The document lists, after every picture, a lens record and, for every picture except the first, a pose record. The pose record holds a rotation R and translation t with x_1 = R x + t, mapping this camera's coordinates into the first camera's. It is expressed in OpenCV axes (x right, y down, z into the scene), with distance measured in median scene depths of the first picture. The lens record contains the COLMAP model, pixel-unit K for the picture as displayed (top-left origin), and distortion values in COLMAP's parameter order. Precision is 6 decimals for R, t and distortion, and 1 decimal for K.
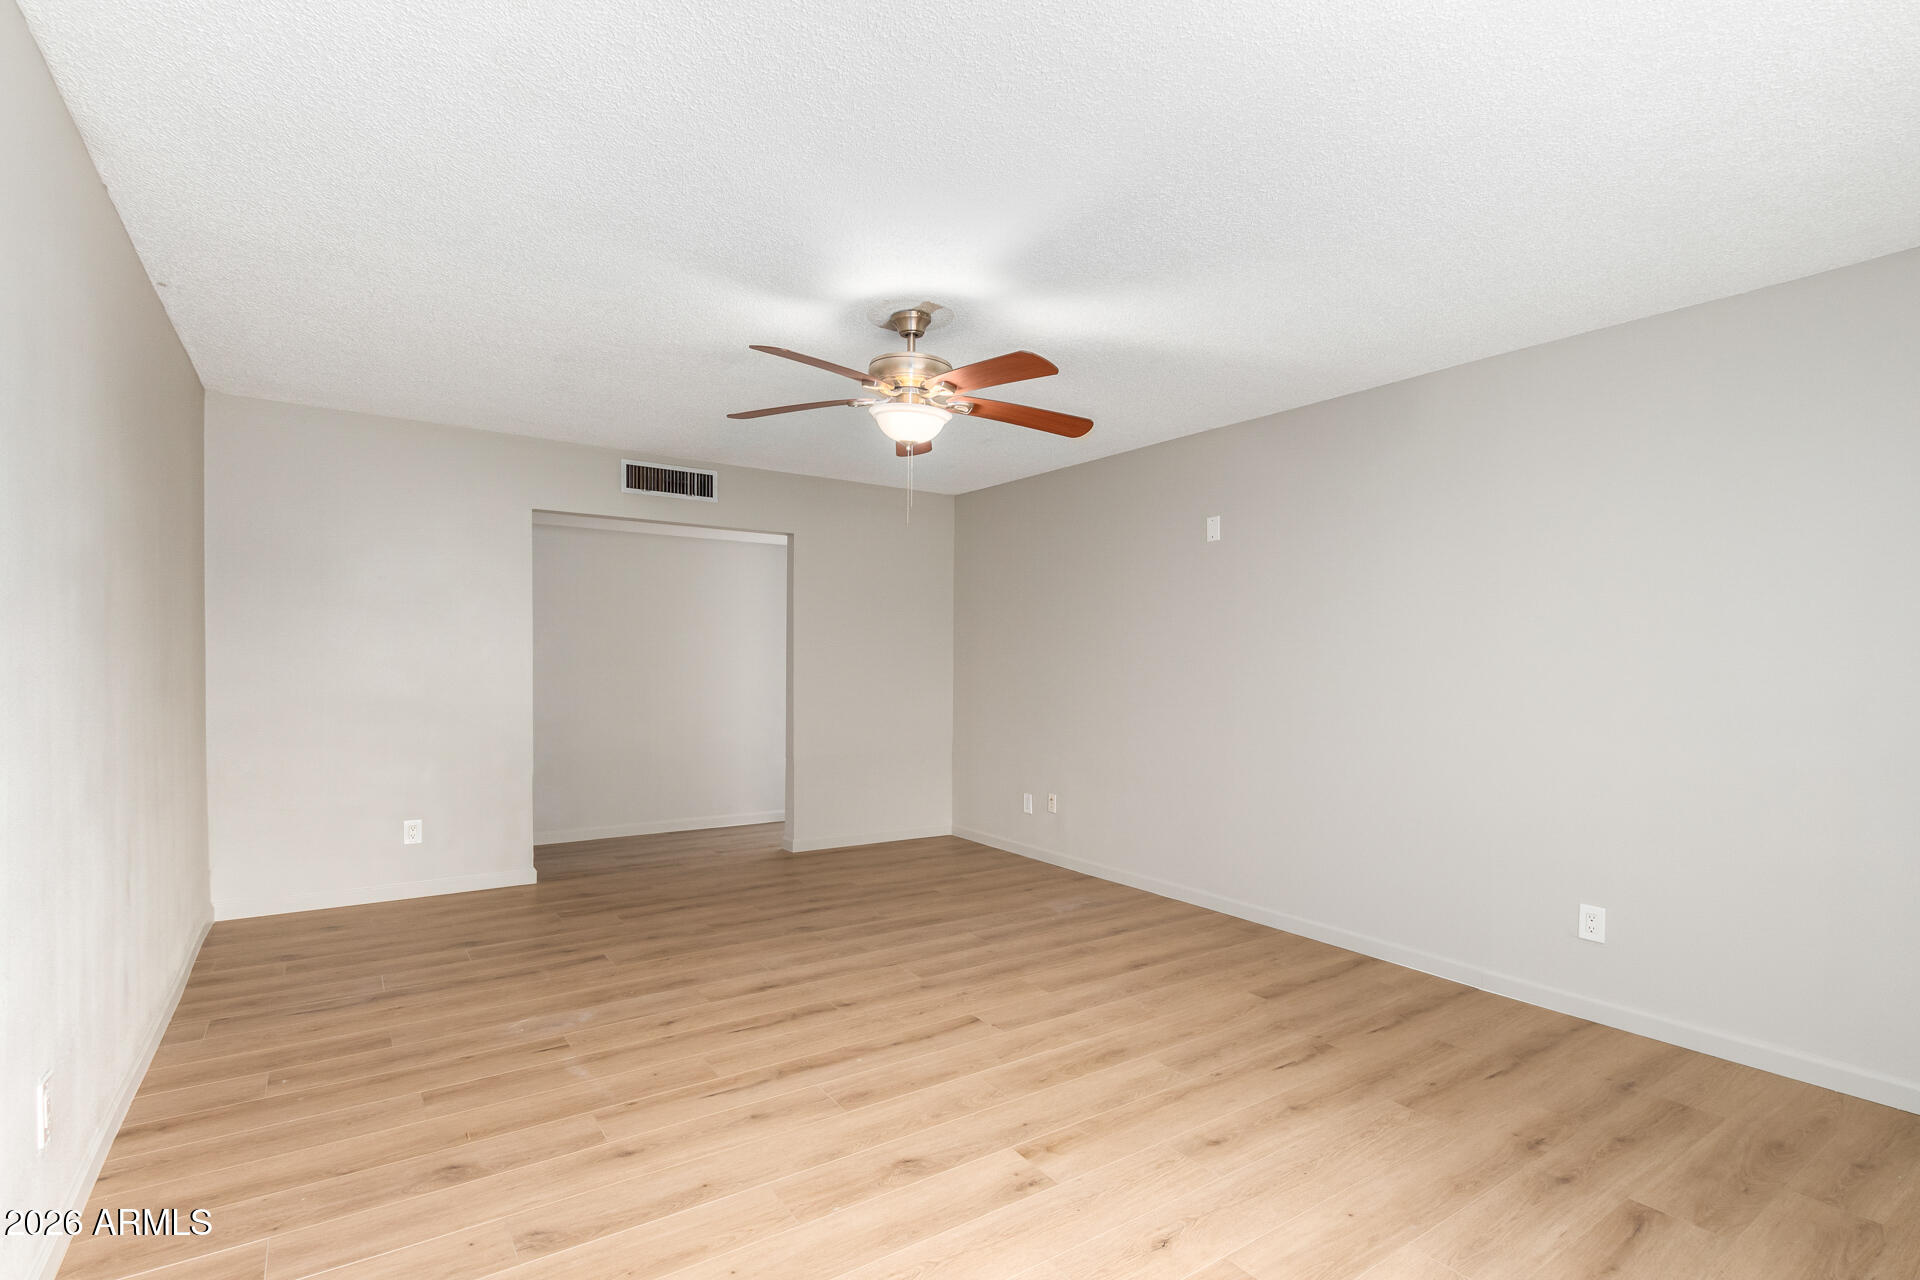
lens RADIAL K [[908.1, 0, 960.6], [0, 908.1, 668.4], [0, 0, 1]] dist [0.007860, -0.000125]
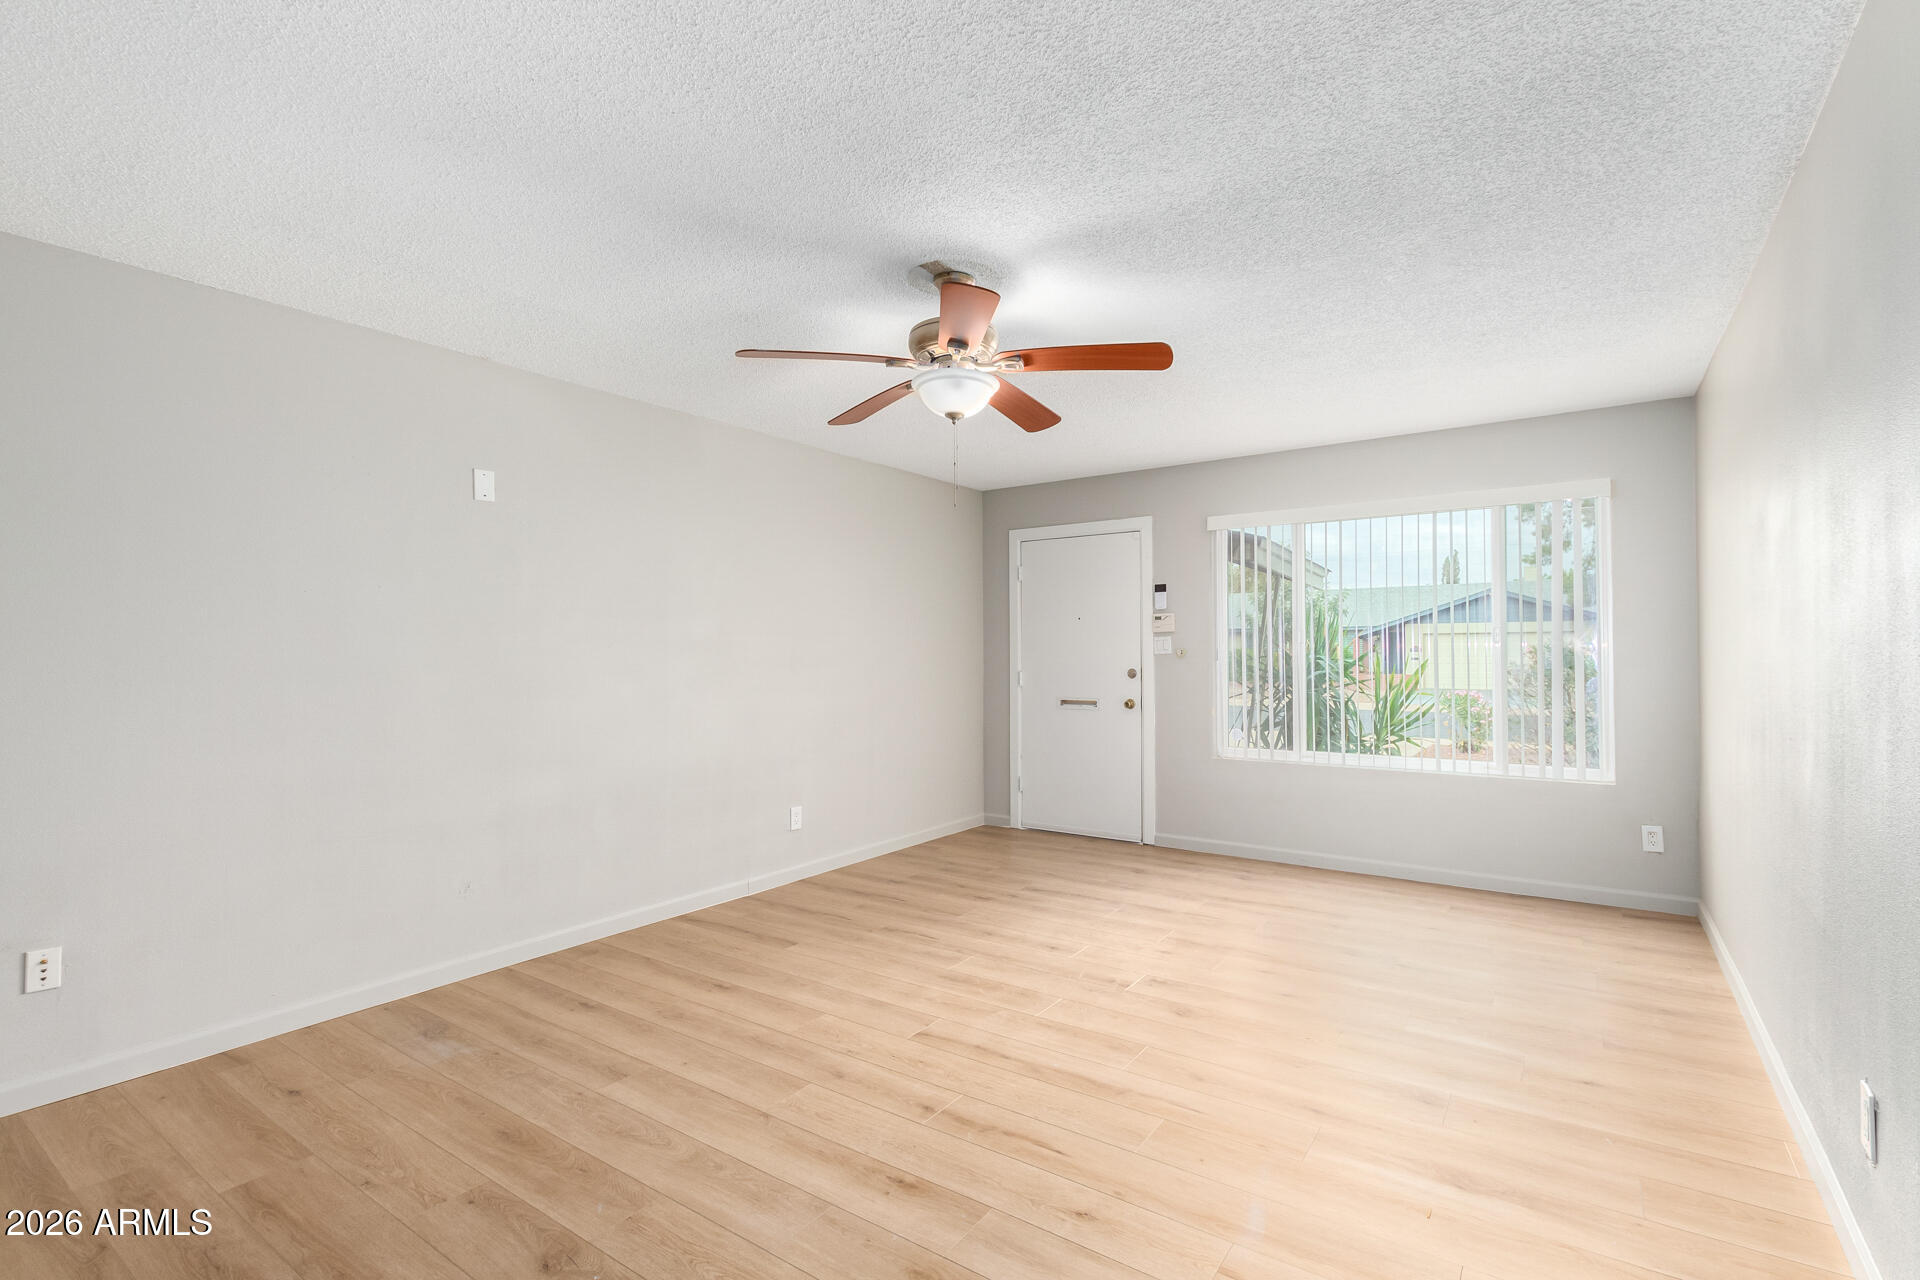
lens RADIAL K [[887.4, 0, 971.4], [0, 887.4, 646.6], [0, 0, 1]] dist [0.005473, 0.000023]
pose [[-0.359560, -0.000448, 0.933122, -0.819758], [0.009249, 0.999949, 0.004044, -0.026592], [-0.933076, 0.010085, -0.359537, 1.191320]]
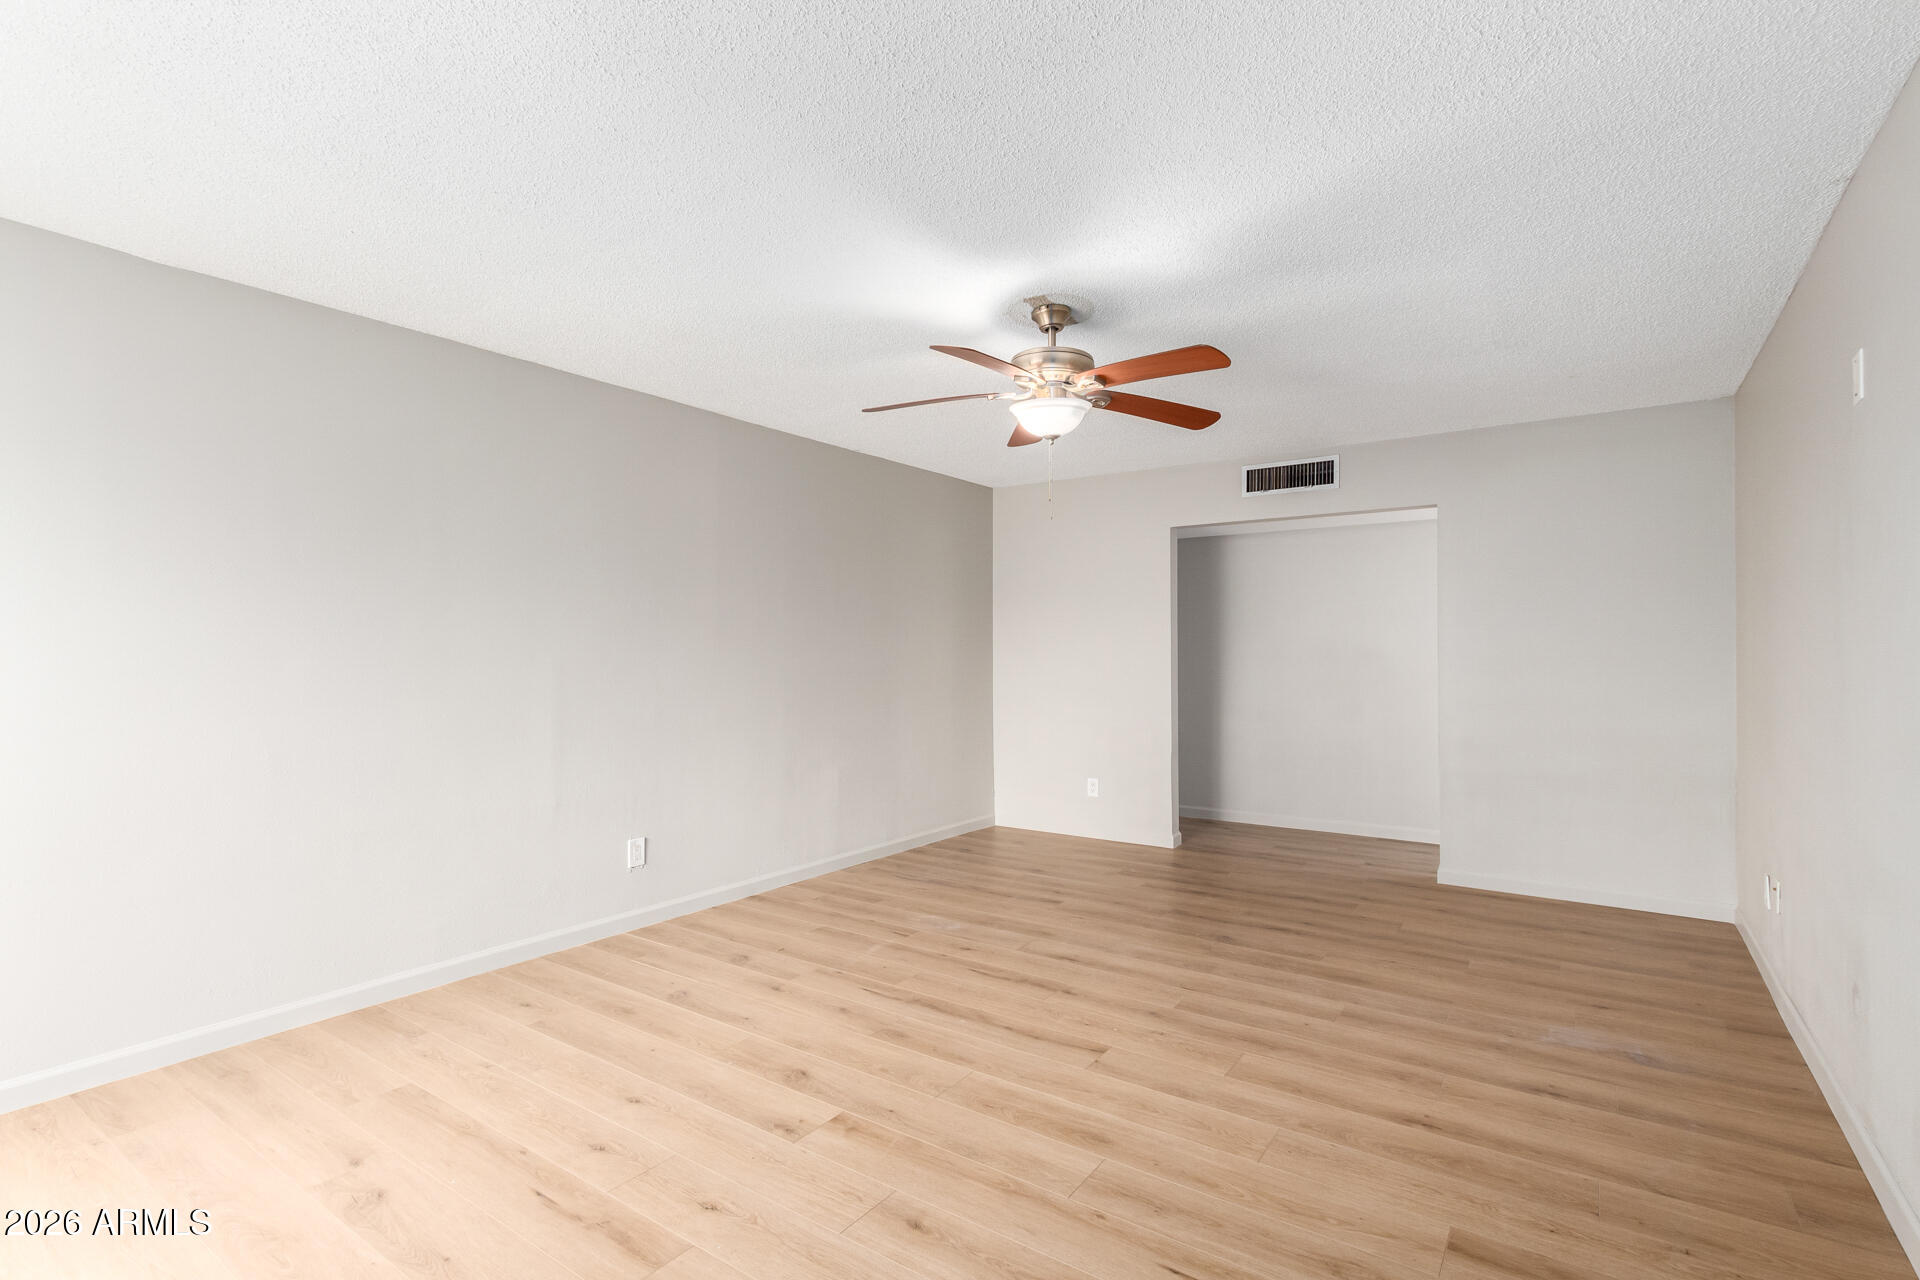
lens RADIAL K [[887.4, 0, 971.4], [0, 887.4, 646.6], [0, 0, 1]] dist [0.005473, 0.000023]
pose [[0.359586, -0.017178, -0.932954, 0.743896], [-0.002055, 0.999814, -0.019201, 0.001164], [0.933110, 0.008822, 0.359483, 0.517911]]
